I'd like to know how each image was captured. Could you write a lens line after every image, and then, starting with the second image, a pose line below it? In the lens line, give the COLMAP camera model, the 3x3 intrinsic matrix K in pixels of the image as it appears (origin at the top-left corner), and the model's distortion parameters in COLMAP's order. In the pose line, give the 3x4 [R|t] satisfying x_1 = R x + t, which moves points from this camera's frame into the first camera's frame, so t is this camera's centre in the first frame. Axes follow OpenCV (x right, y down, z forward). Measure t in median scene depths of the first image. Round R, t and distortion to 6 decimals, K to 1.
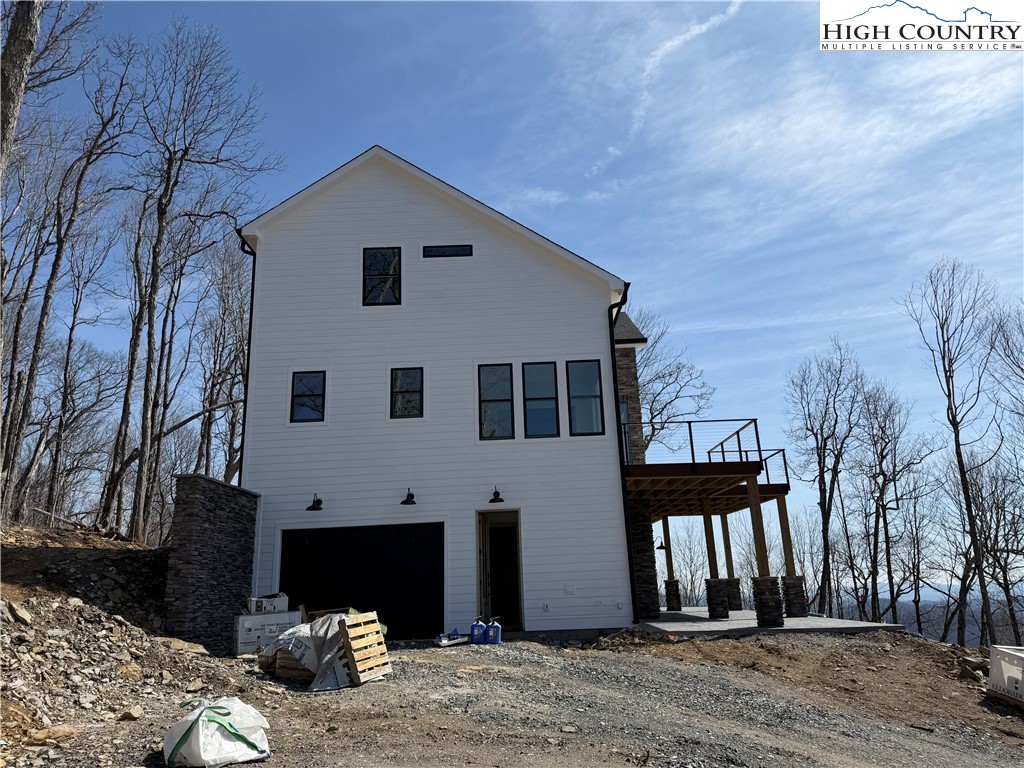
lens RADIAL K [[712.2, 0, 514.6], [0, 712.2, 384.9], [0, 0, 1]] dist [0.101371, -0.114130]
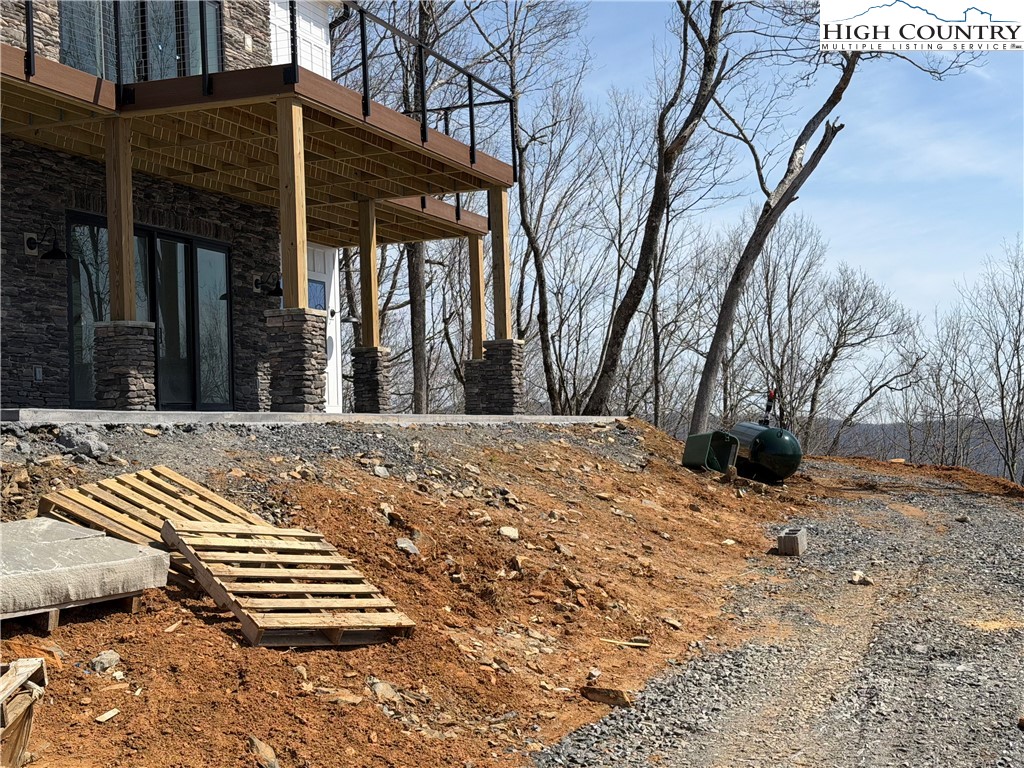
lens RADIAL K [[1426.5, 0, 509.1], [0, 1426.5, 390.6], [0, 0, 1]] dist [0.200624, -0.371143]
pose [[0.938222, -0.006537, -0.345972, 0.847040], [0.092254, 0.968359, 0.231882, 0.159934], [0.333509, -0.249475, 0.909139, 0.387941]]
